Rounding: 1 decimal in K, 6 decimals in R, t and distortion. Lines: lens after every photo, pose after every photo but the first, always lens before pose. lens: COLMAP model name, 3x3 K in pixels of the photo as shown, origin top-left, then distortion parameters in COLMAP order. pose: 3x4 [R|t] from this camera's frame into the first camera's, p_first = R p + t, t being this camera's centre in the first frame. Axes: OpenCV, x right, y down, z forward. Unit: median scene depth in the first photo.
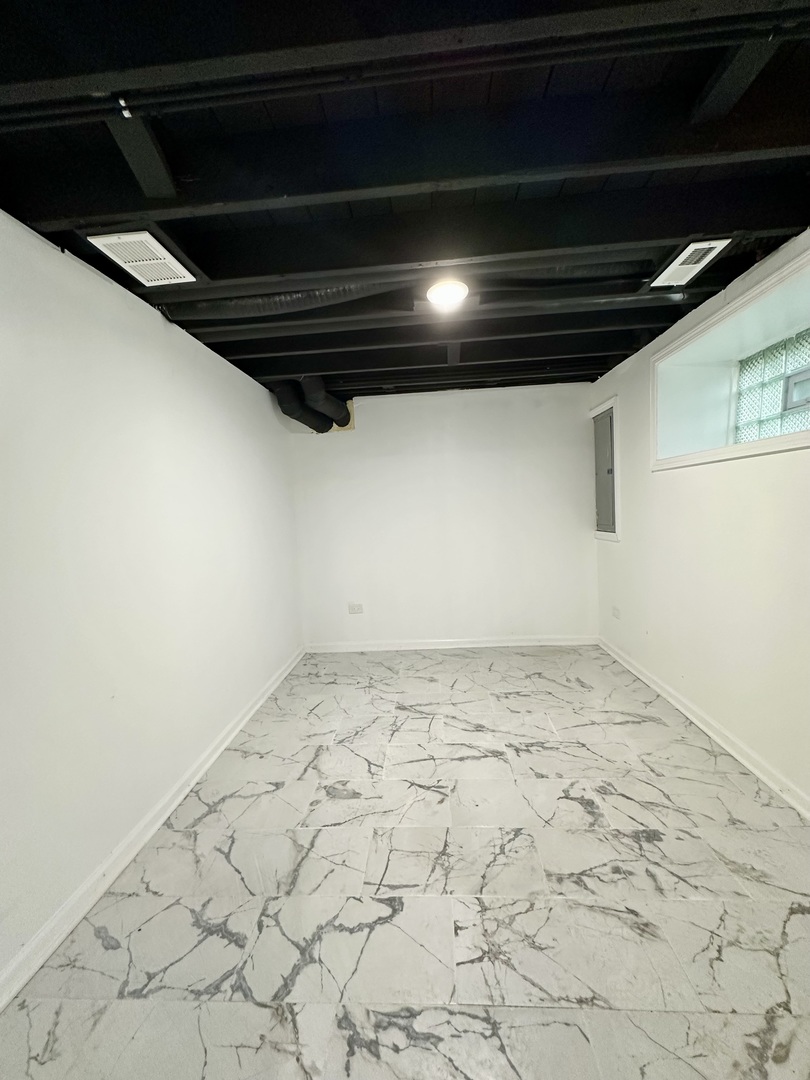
lens RADIAL K [[430.8, 0, 405.8], [0, 430.8, 544.9], [0, 0, 1]] dist [-0.003798, 0.000819]
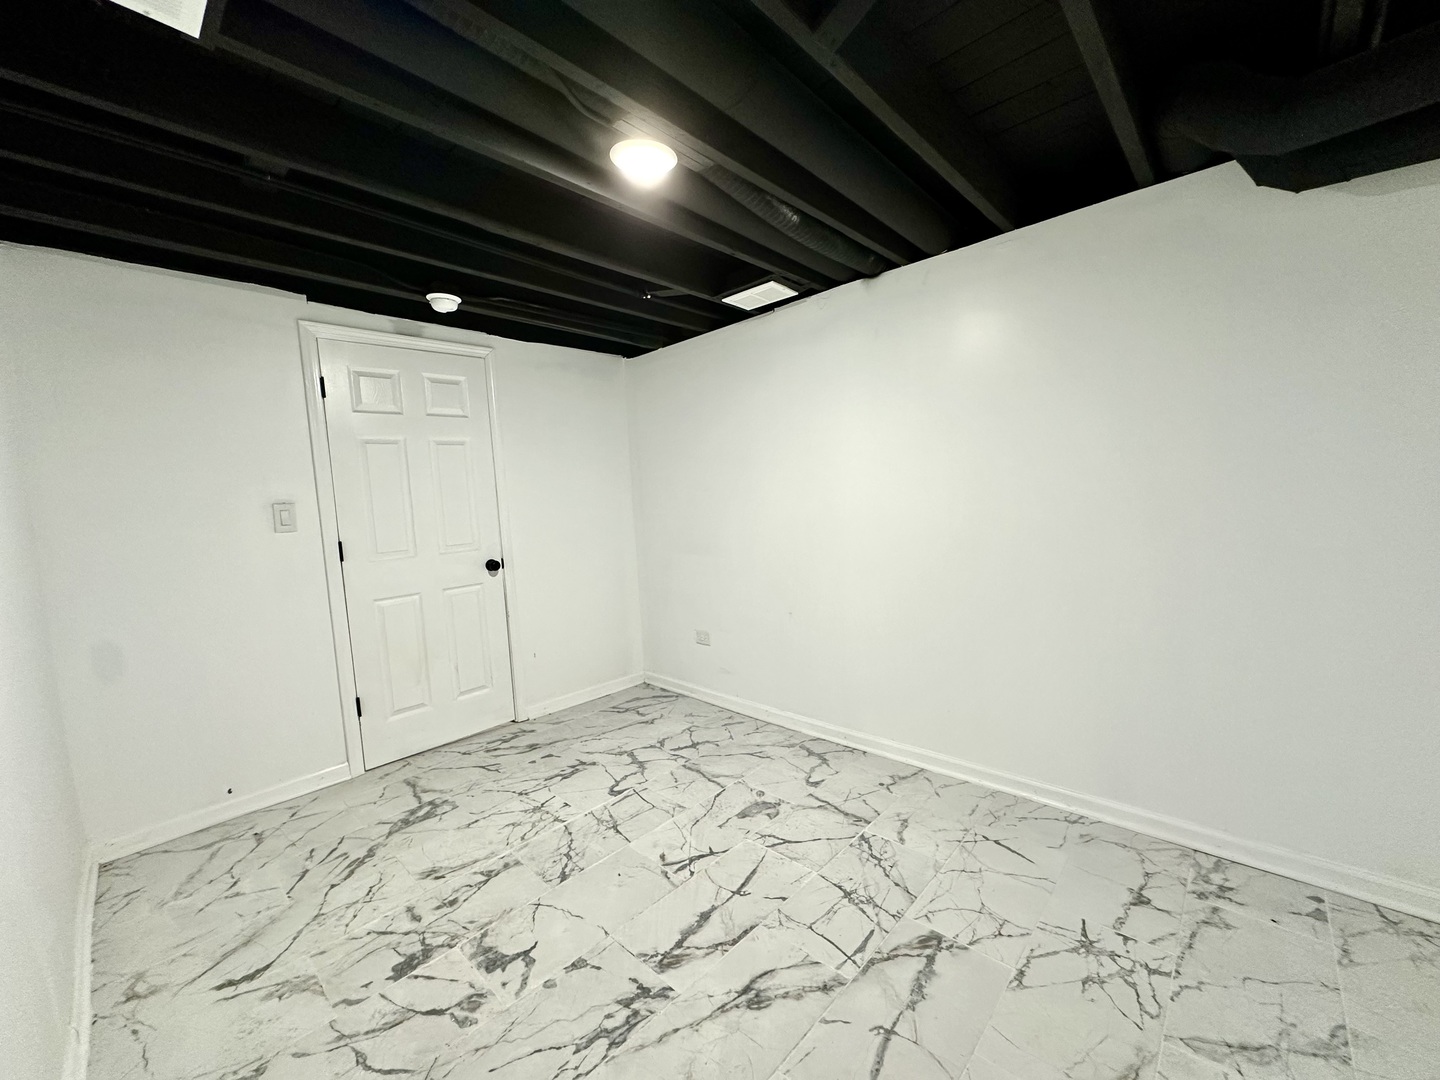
lens RADIAL K [[574.4, 0, 716.8], [0, 574.4, 541.9], [0, 0, 1]] dist [-0.003798, 0.000819]
pose [[-0.638240, 0.143662, -0.756314, 0.867917], [0.008474, 0.983685, 0.179700, -0.218964], [0.769791, 0.108283, -0.629044, 1.948023]]
